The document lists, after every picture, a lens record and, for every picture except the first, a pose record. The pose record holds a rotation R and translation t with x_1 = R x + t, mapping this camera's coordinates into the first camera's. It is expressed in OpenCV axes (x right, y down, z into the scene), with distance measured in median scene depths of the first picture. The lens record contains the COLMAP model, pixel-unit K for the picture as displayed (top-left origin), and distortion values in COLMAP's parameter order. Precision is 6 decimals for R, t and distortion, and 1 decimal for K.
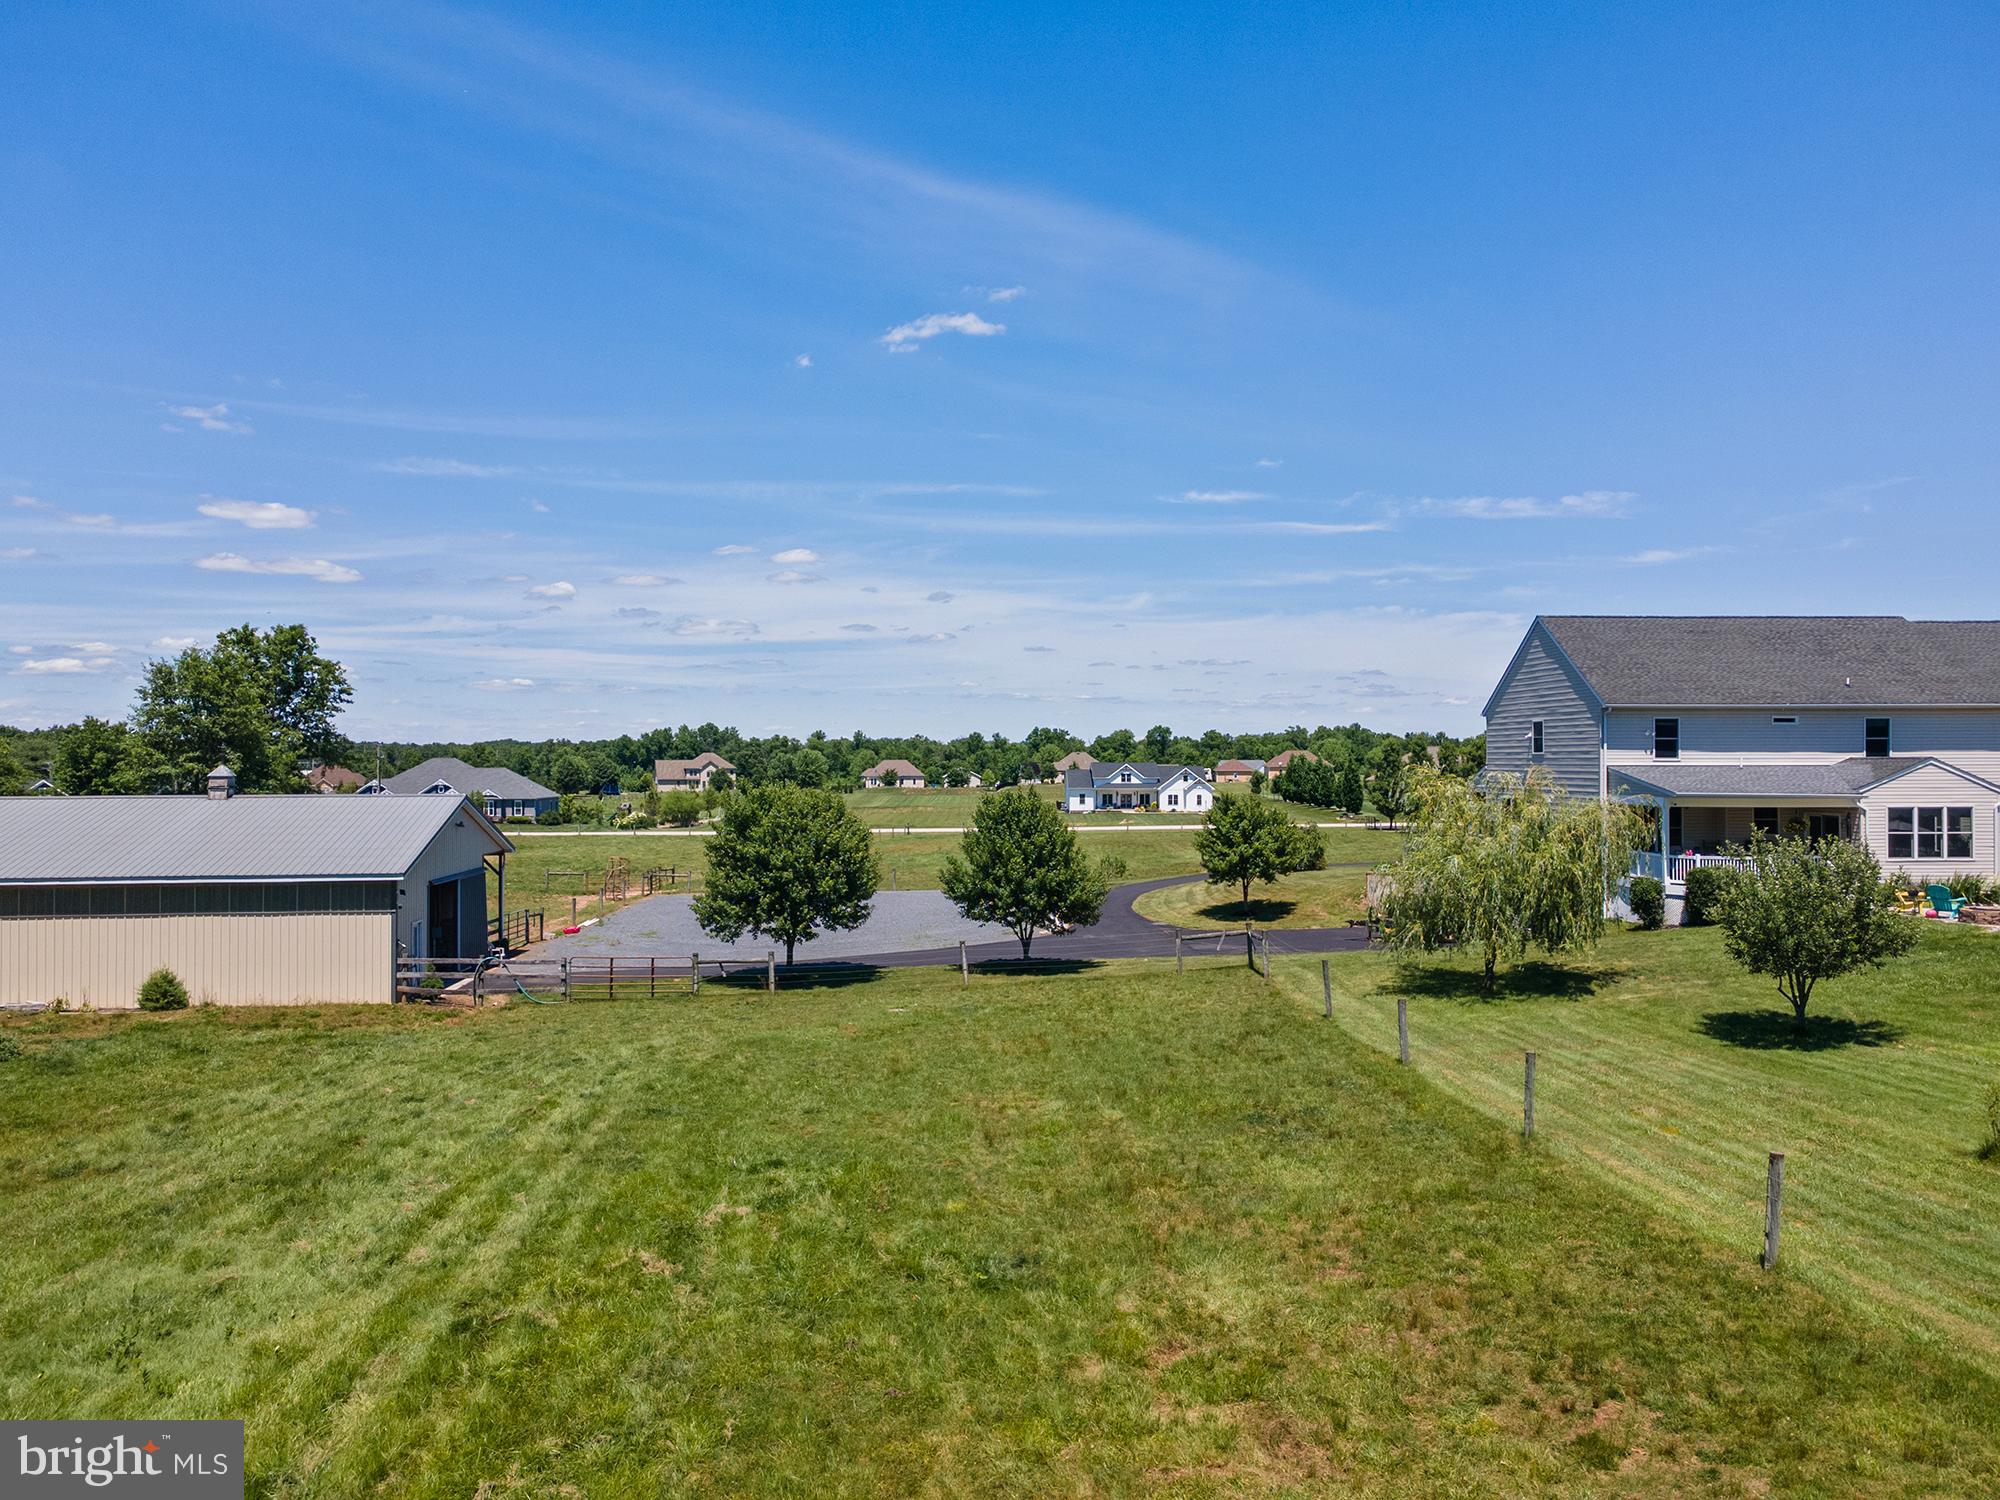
lens RADIAL K [[1478.5, 0, 989.0], [0, 1478.5, 754.3], [0, 0, 1]] dist [0.036068, 0.011897]
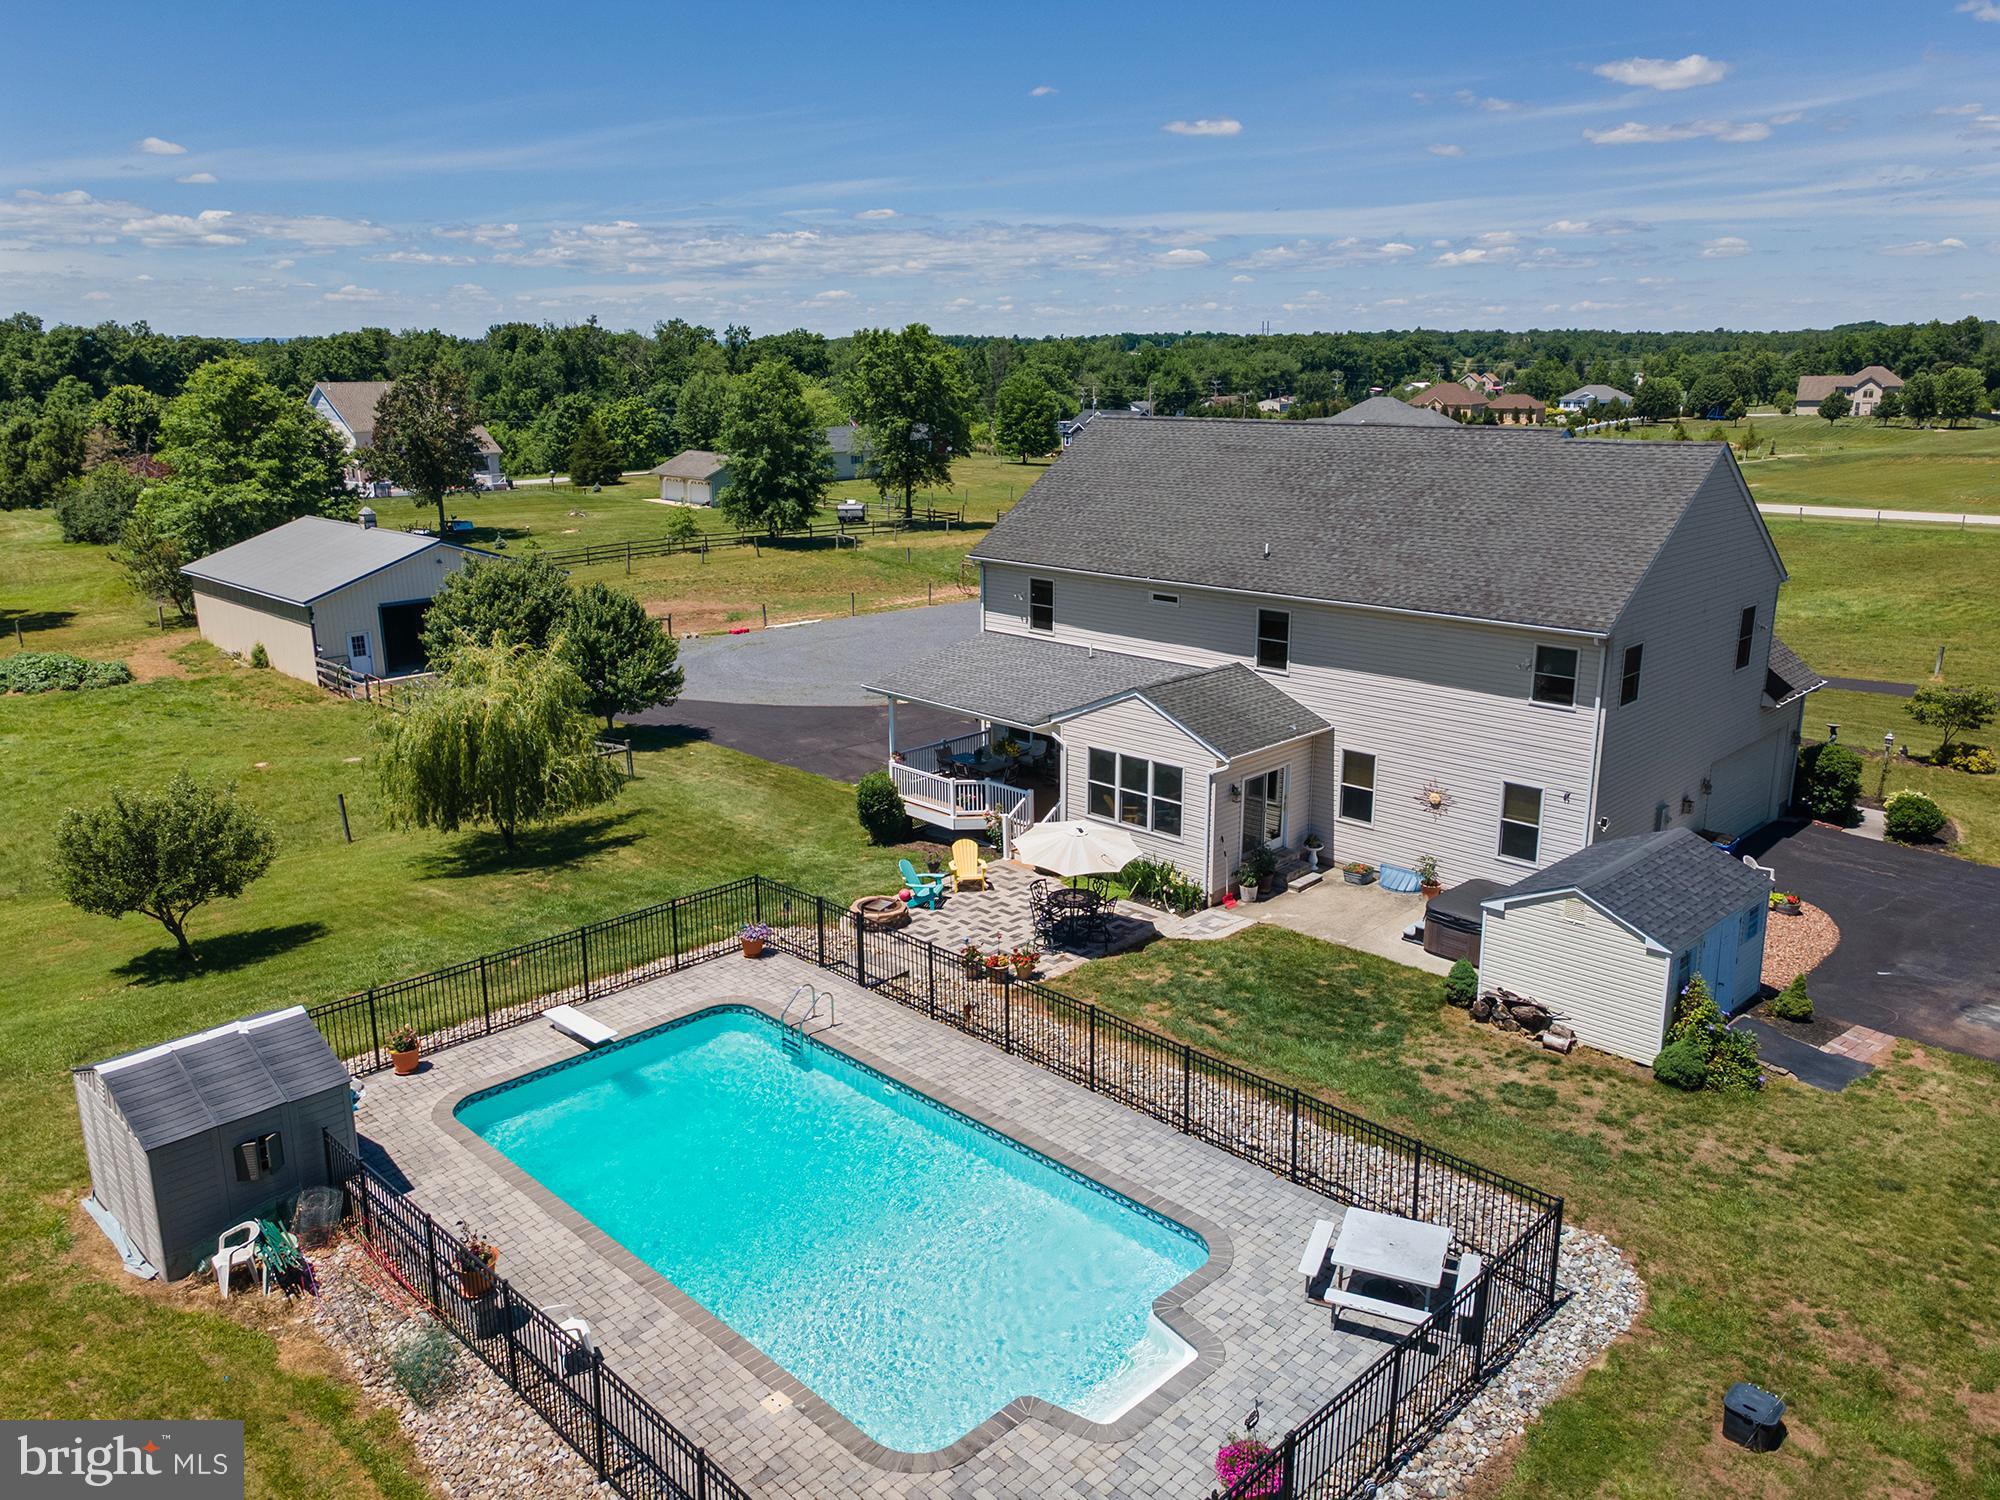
lens RADIAL K [[1478.5, 0, 995.4], [0, 1478.5, 741.4], [0, 0, 1]] dist [0.036068, 0.011897]
pose [[0.658543, 0.188202, -0.728630, 0.252408], [0.008484, 0.966305, 0.257260, -0.035061], [0.752496, -0.175598, 0.634757, 0.118528]]
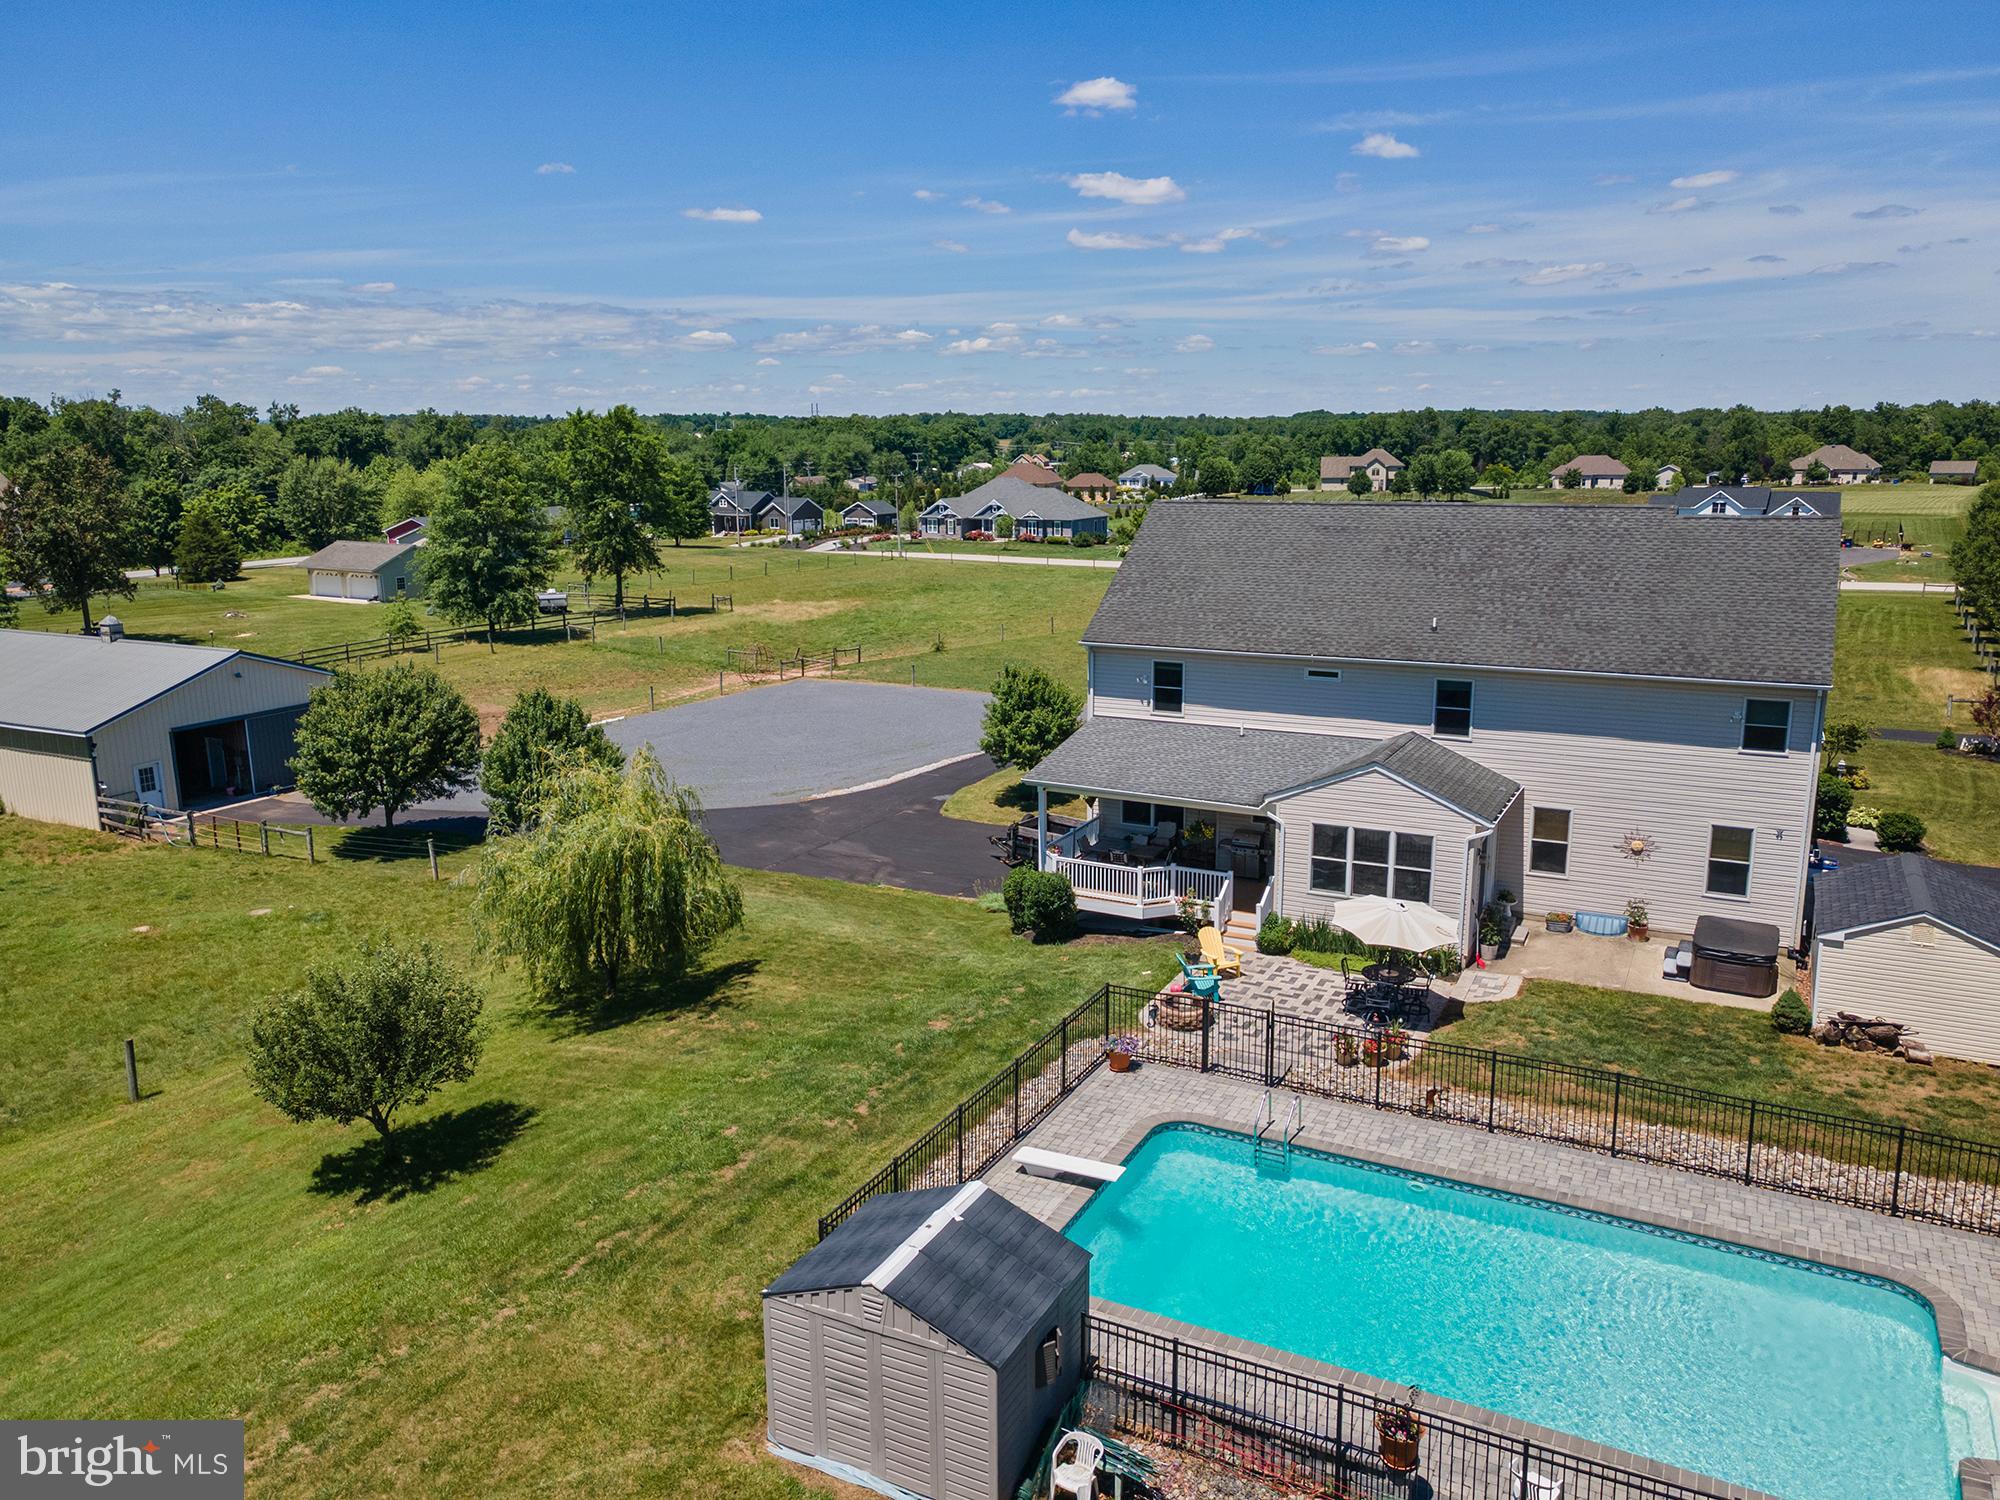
lens RADIAL K [[1478.5, 0, 996.4], [0, 1478.5, 746.1], [0, 0, 1]] dist [0.036068, 0.011897]
pose [[0.855869, 0.103216, -0.506788, 0.192205], [0.008150, 0.977071, 0.212760, -0.036365], [0.517128, -0.186225, 0.835403, 0.074187]]
